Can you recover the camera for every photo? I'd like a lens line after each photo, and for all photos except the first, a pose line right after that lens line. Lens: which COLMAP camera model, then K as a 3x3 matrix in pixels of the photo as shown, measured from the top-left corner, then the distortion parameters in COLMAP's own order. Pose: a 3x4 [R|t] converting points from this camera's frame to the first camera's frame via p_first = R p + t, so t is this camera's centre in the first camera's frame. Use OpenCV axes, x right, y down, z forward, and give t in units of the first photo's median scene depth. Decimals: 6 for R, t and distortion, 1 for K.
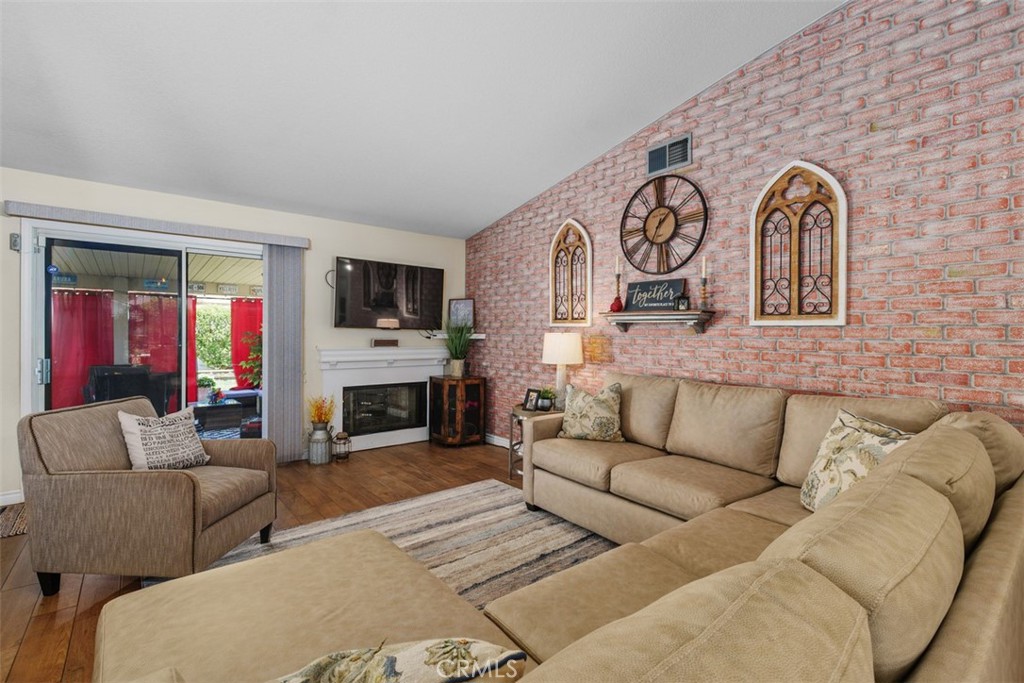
lens RADIAL K [[472.6, 0, 509.4], [0, 472.6, 332.6], [0, 0, 1]] dist [0.013861, 0.000913]
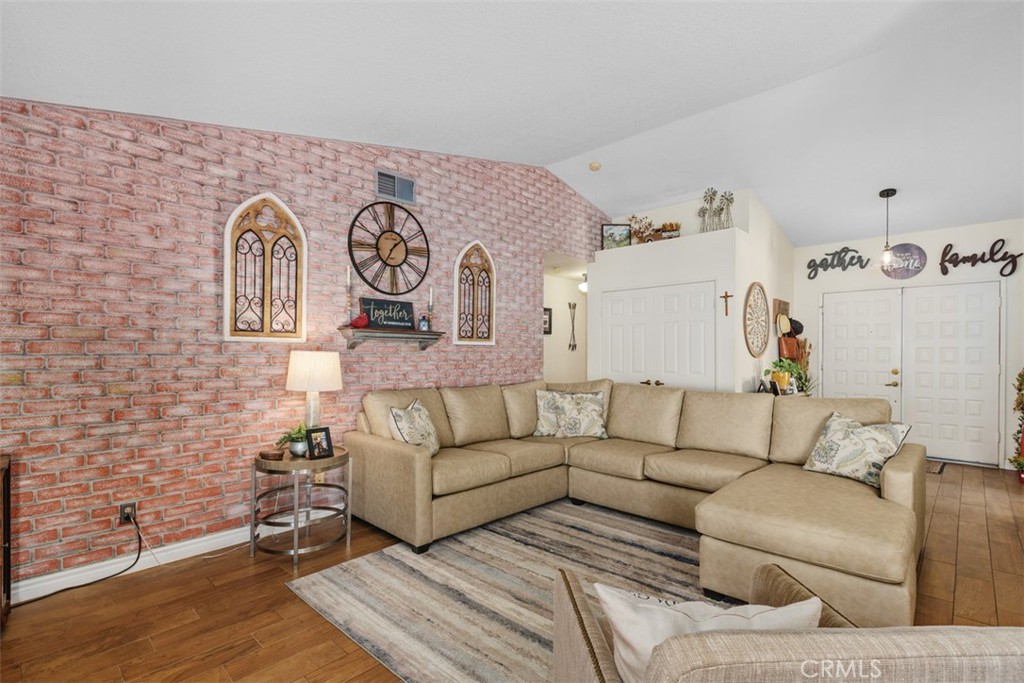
lens RADIAL K [[489.1, 0, 502.2], [0, 489.1, 354.0], [0, 0, 1]] dist [0.001293, 0.000417]
pose [[-0.137925, -0.012202, 0.990368, -0.805601], [-0.000361, 0.999925, 0.012270, -0.003898], [-0.990443, 0.001335, -0.137919, 0.907083]]
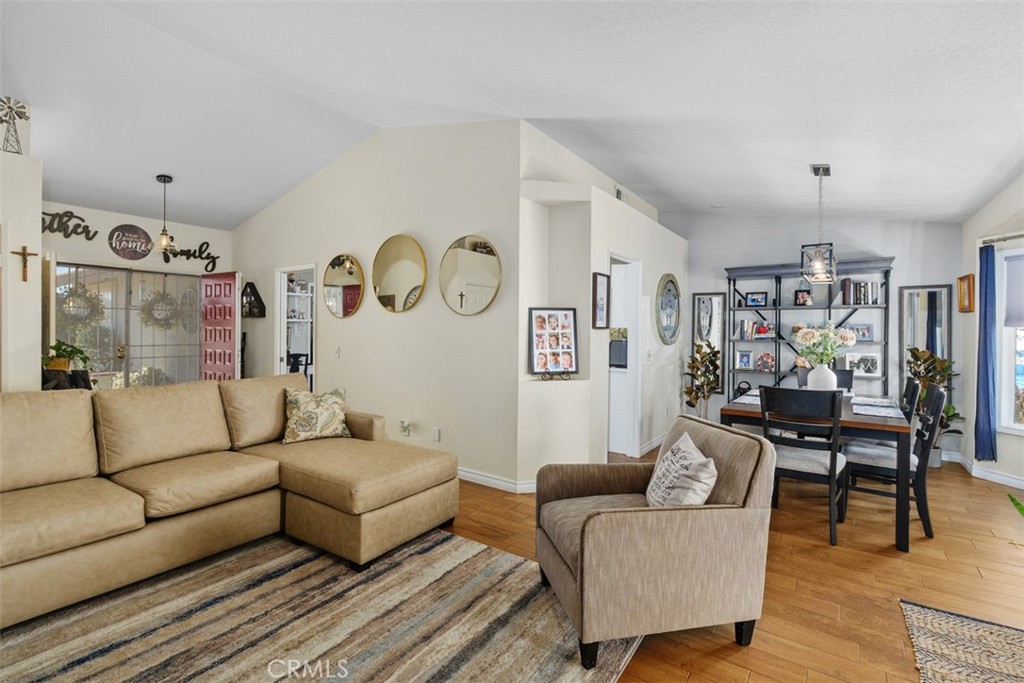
lens RADIAL K [[472.6, 0, 509.4], [0, 472.6, 332.6], [0, 0, 1]] dist [0.013861, 0.000913]
pose [[-0.957028, -0.013355, -0.289688, -0.164772], [-0.015454, 0.999868, 0.004959, -0.014459], [0.289584, 0.009223, -0.957108, 1.260318]]
